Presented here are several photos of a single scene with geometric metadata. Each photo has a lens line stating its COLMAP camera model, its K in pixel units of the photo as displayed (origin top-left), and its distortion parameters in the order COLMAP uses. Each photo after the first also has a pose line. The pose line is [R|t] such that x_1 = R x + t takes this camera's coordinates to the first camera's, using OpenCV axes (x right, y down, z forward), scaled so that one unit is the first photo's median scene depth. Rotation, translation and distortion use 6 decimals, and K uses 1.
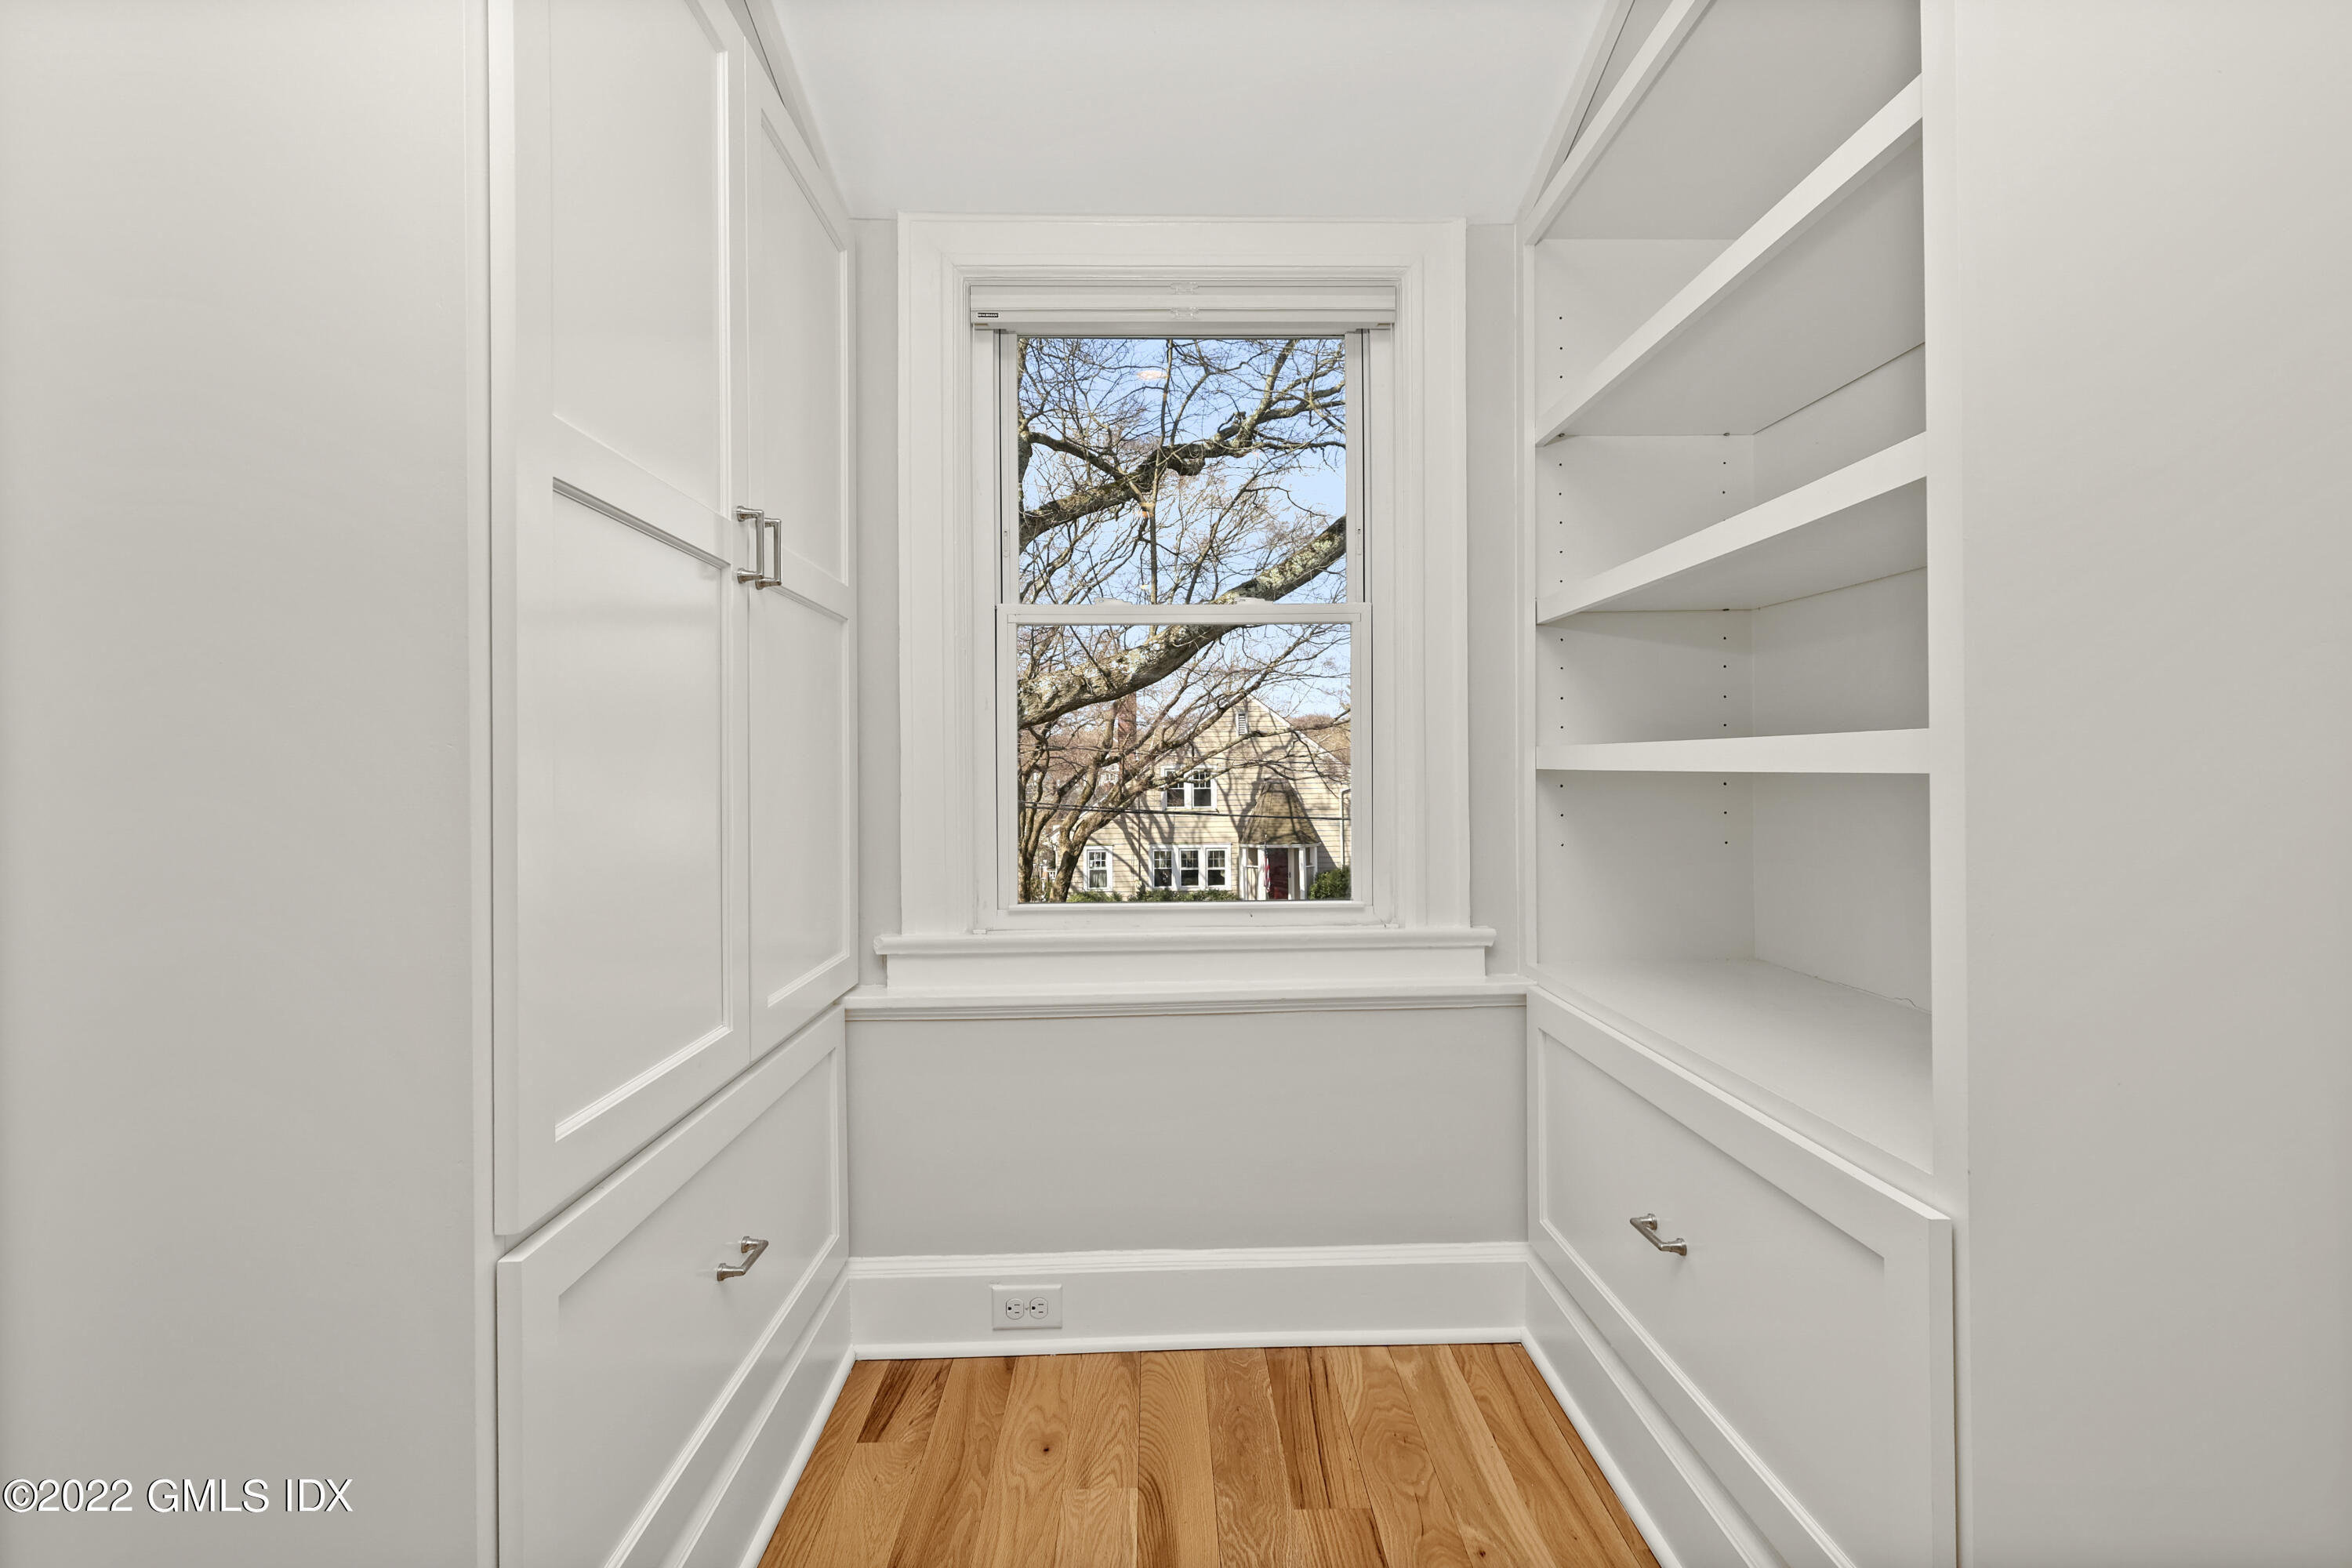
lens RADIAL K [[1096.0, 0, 1179.7], [0, 1096.0, 773.1], [0, 0, 1]] dist [-0.000178, 0.000064]
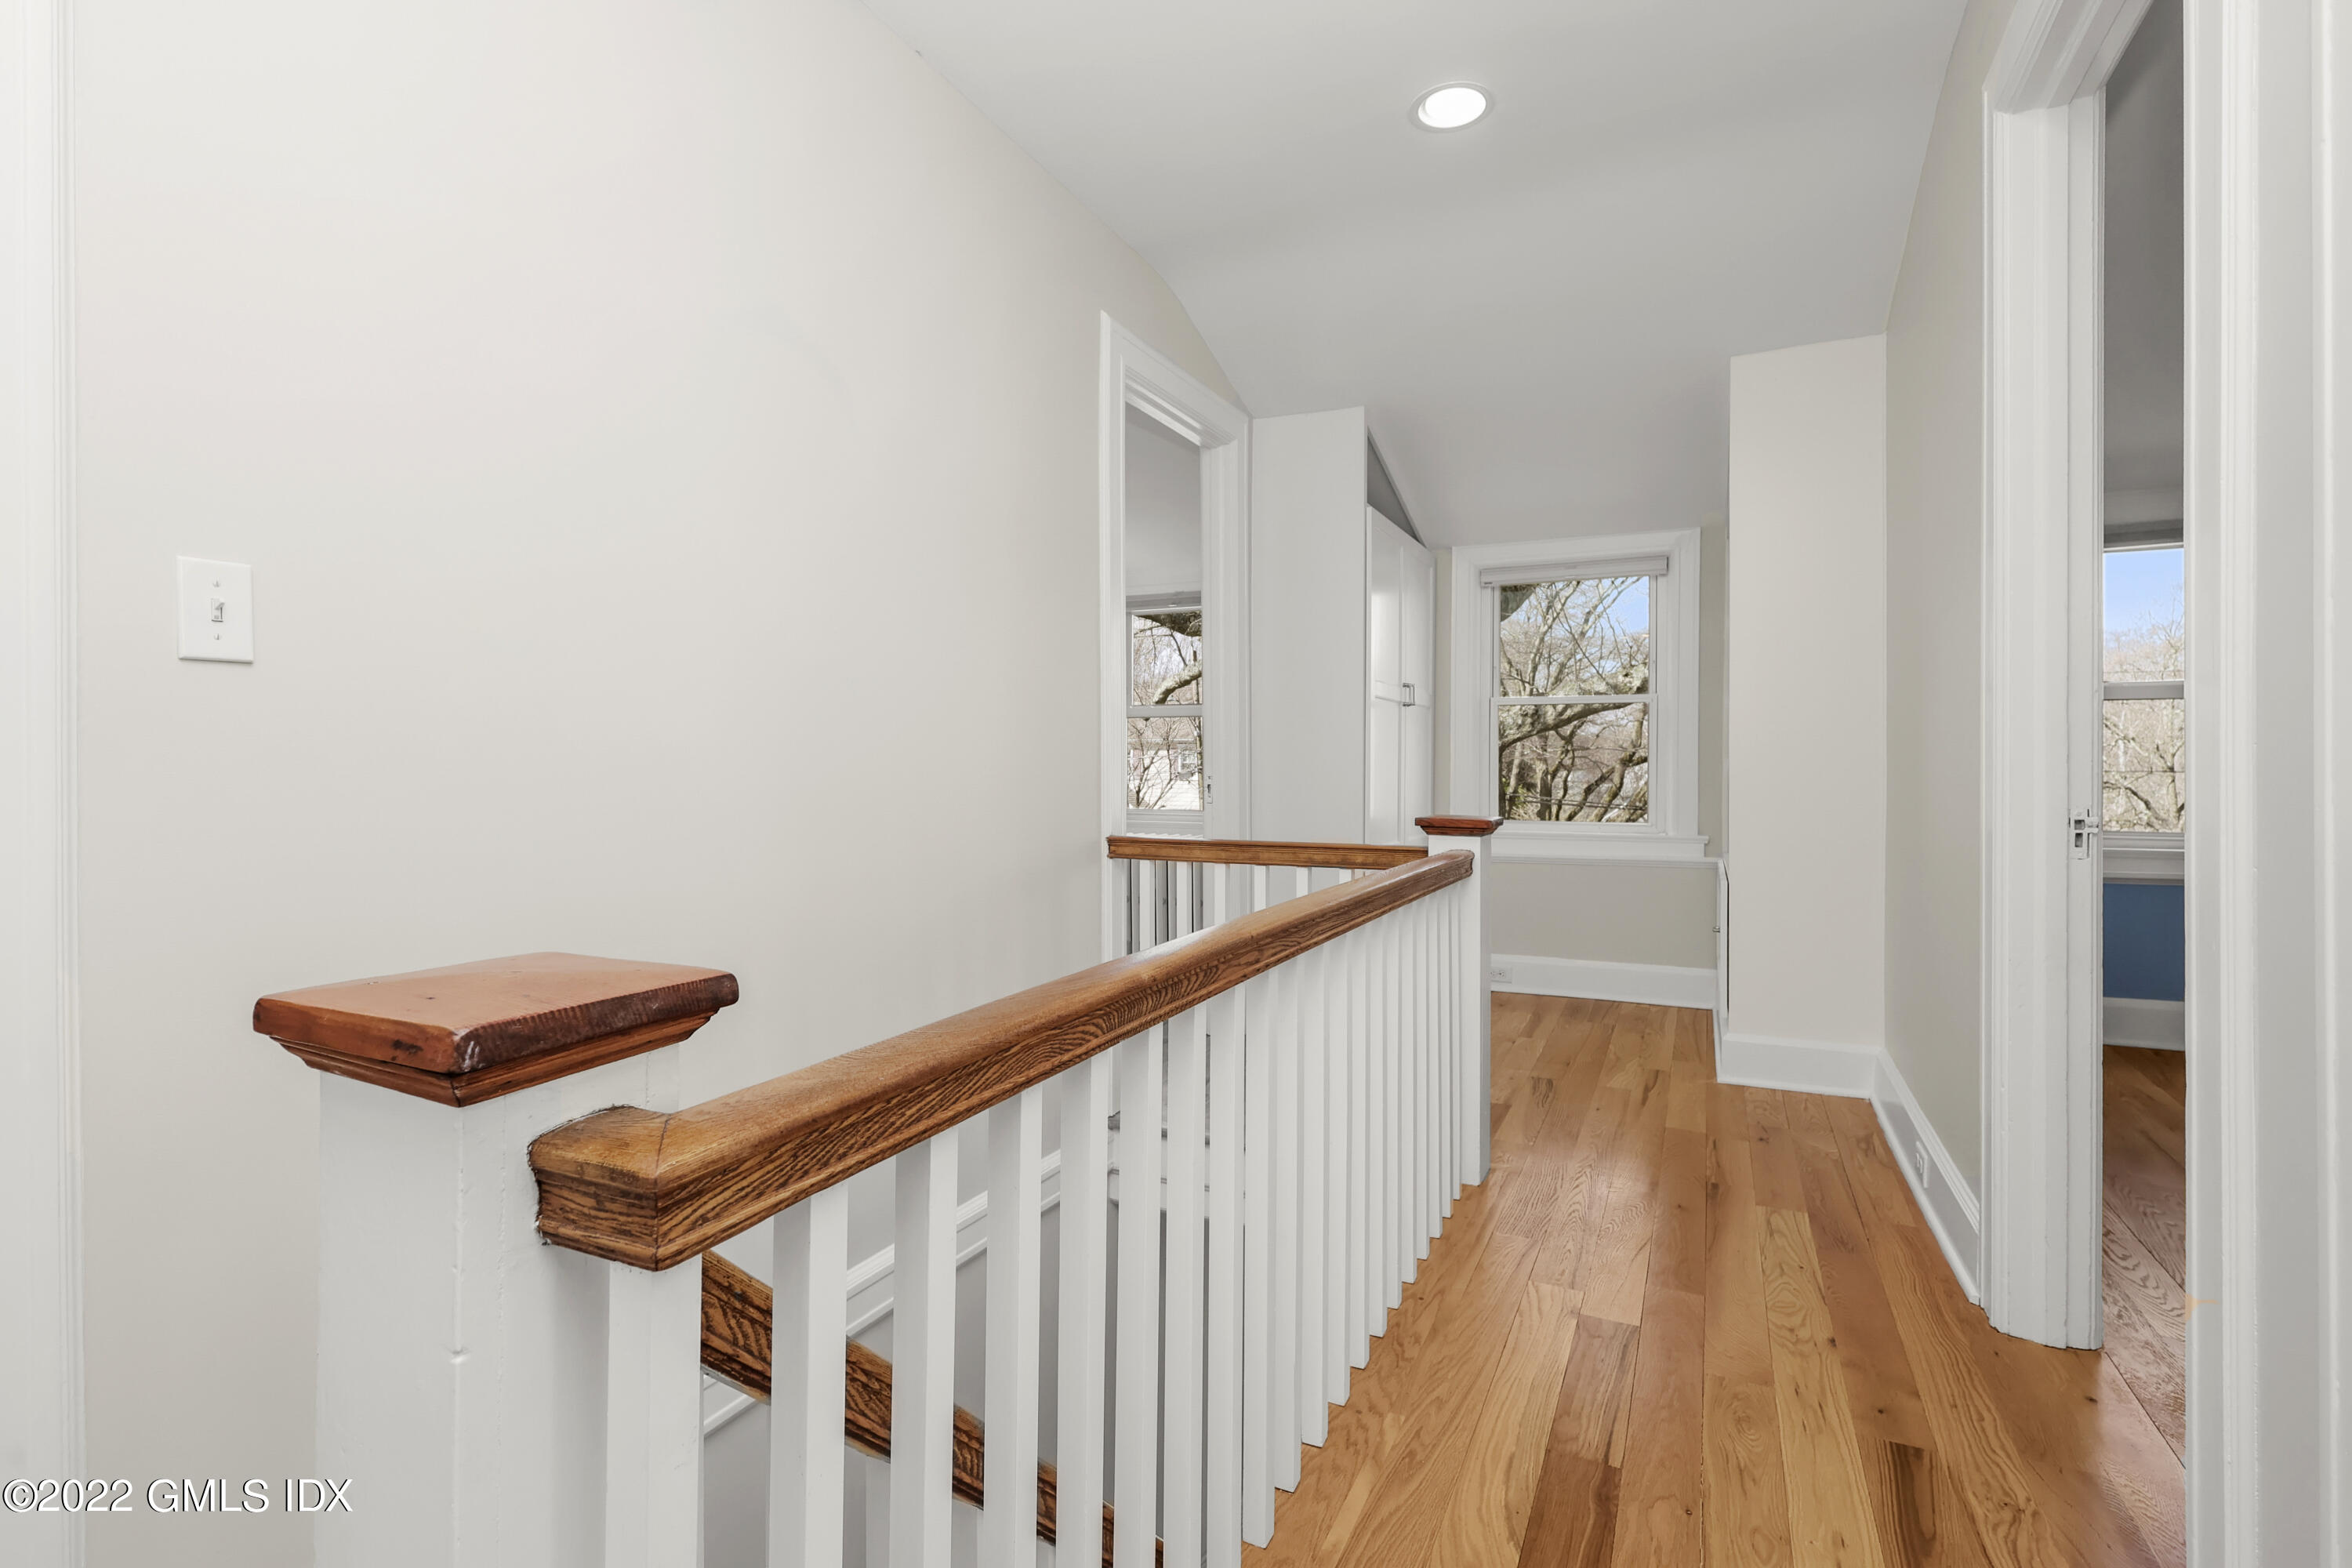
lens RADIAL K [[1096.0, 0, 1179.7], [0, 1096.0, 773.1], [0, 0, 1]] dist [-0.000178, 0.000064]
pose [[0.889343, 0.011074, -0.457107, 0.024081], [-0.010376, 0.999938, 0.004038, 0.000900], [0.457124, 0.001152, 0.889402, -0.107045]]
